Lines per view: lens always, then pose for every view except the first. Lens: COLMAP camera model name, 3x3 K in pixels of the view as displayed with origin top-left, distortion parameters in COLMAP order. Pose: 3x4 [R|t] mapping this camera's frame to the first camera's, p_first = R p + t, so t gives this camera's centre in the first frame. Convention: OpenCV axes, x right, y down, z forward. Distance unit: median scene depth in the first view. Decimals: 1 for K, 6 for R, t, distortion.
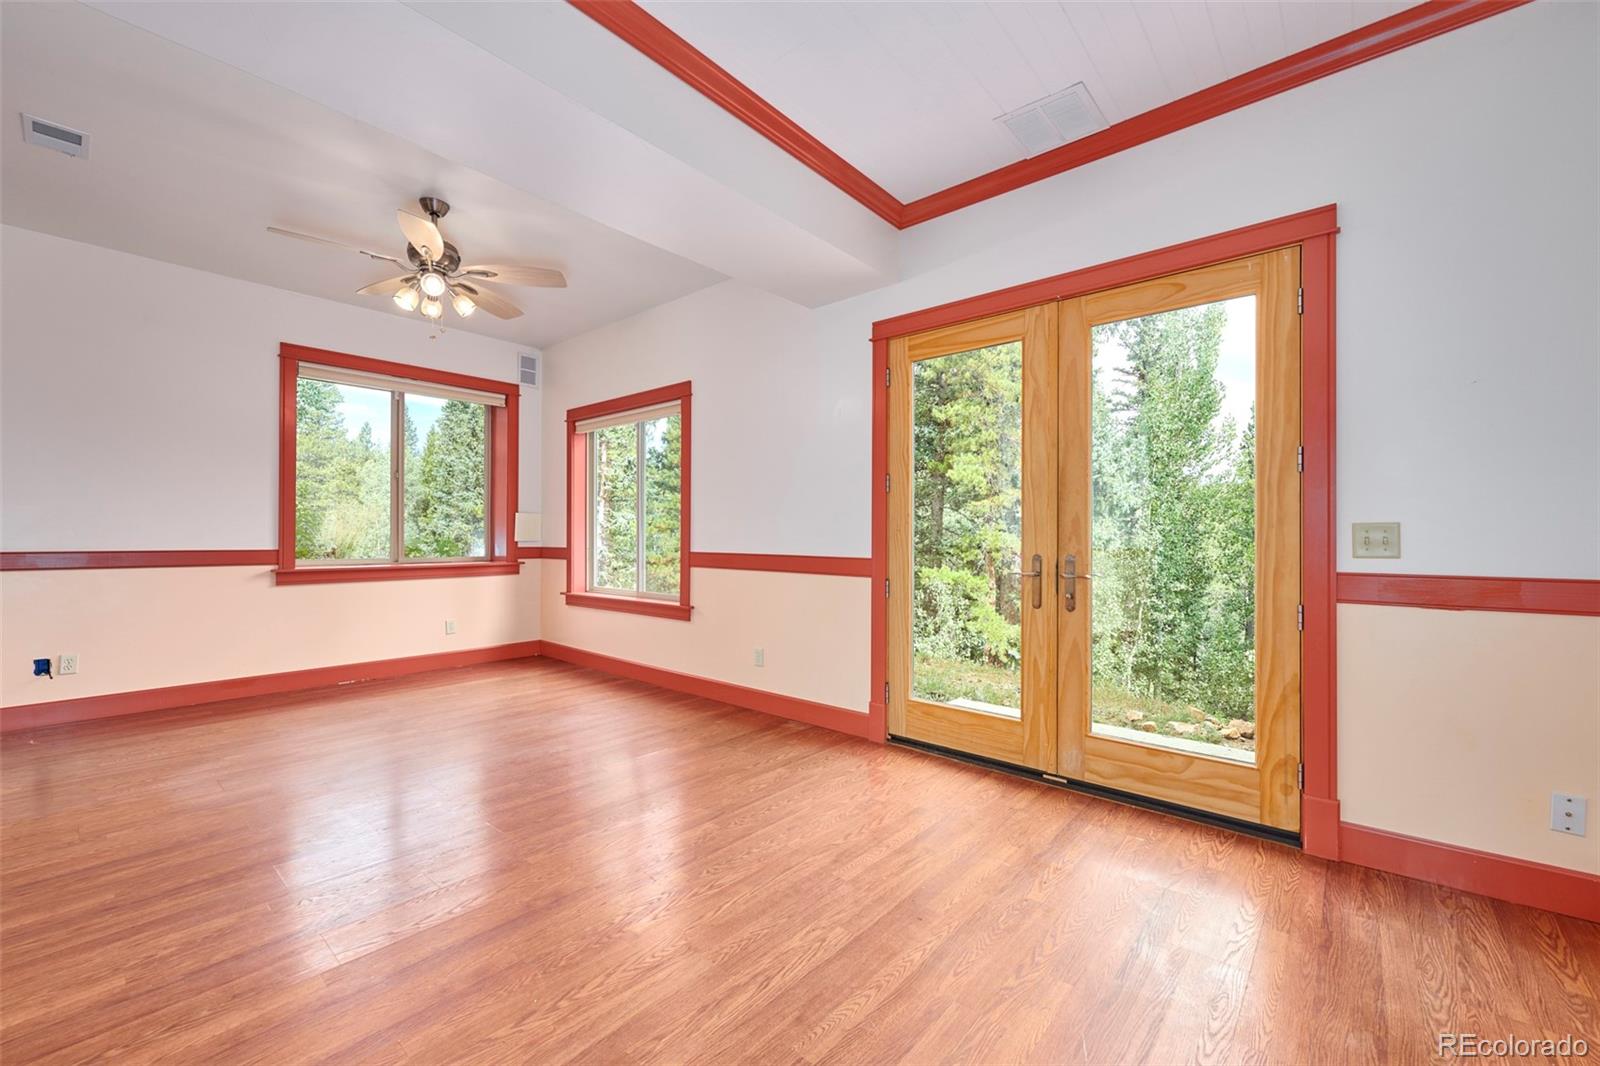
lens RADIAL K [[637.5, 0, 809.7], [0, 637.5, 530.1], [0, 0, 1]] dist [0.025578, 0.000100]
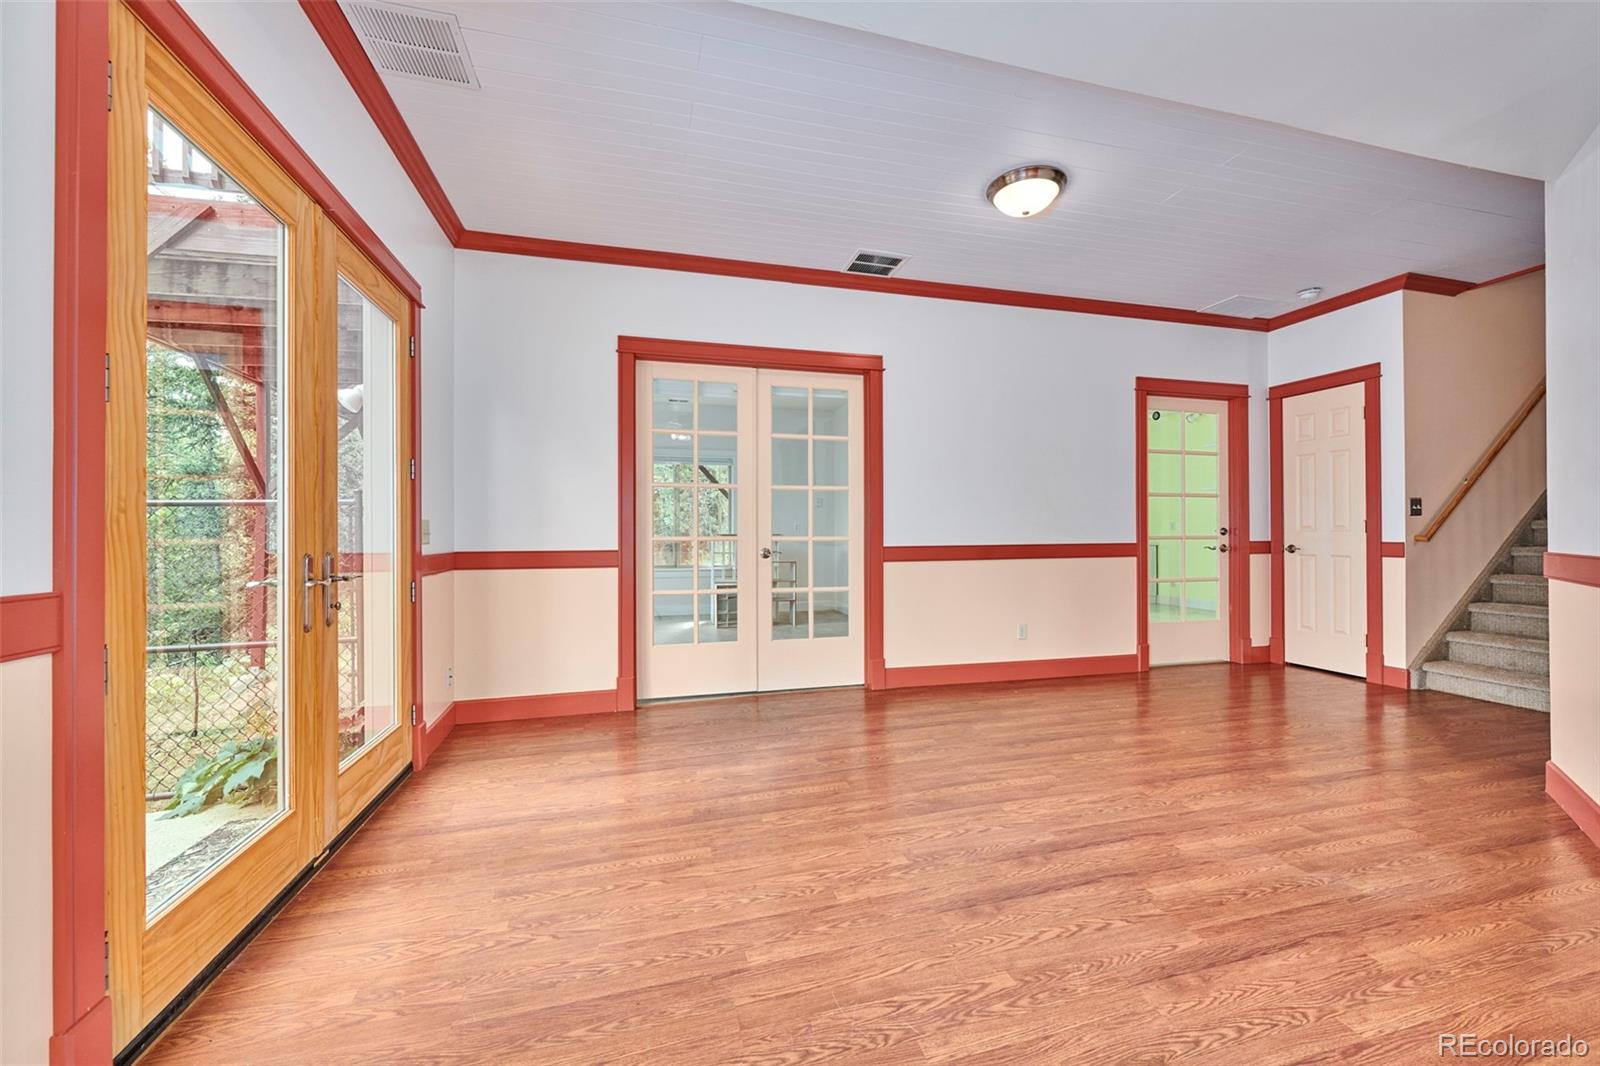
lens RADIAL K [[637.5, 0, 809.7], [0, 637.5, 530.1], [0, 0, 1]] dist [0.025578, 0.000100]
pose [[-0.826839, 0.003736, 0.562426, -0.635747], [-0.002658, 0.999941, -0.010550, 0.025292], [-0.562432, -0.010218, -0.826781, 1.668869]]
